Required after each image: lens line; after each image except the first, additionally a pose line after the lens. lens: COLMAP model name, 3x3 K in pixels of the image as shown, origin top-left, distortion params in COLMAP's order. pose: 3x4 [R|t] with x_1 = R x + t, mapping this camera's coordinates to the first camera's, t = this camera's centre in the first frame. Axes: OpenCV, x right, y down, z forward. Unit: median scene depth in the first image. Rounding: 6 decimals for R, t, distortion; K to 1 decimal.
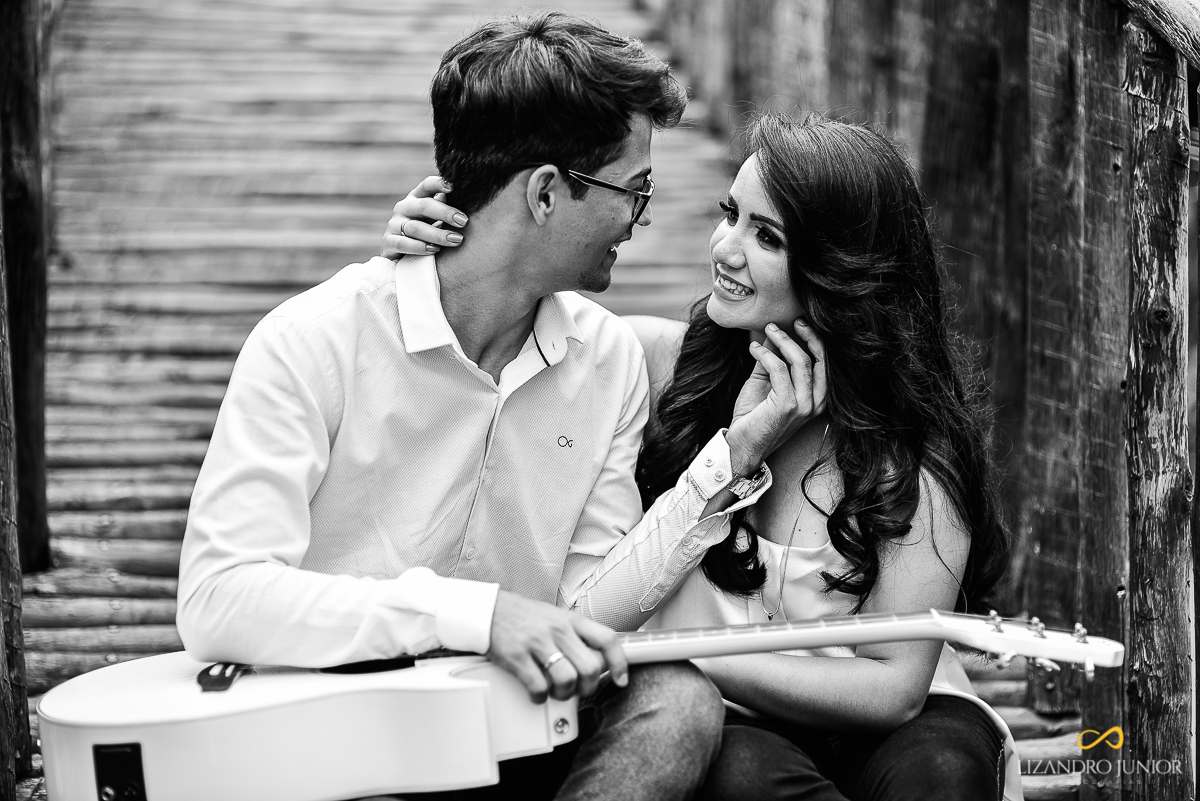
lens RADIAL K [[2918.1, 0, 600.8], [0, 2918.1, 401.5], [0, 0, 1]] dist [0.030661, 0.000000]
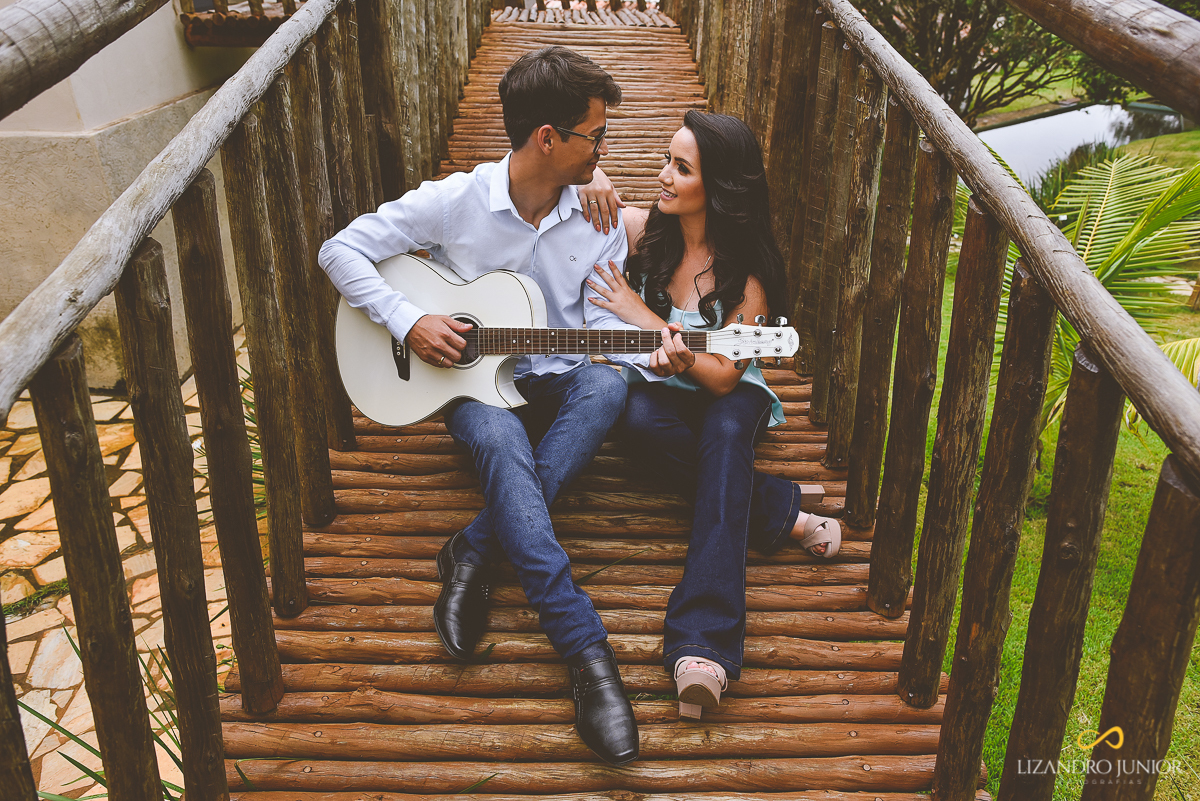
lens RADIAL K [[933.9, 0, 599.0], [0, 933.9, 394.7], [0, 0, 1]] dist [-0.007555, 0.000159]
pose [[0.992443, 0.075950, -0.096375, 0.077805], [-0.054458, 0.976457, 0.208727, -0.029631], [0.109959, -0.201901, 0.973214, 0.295335]]
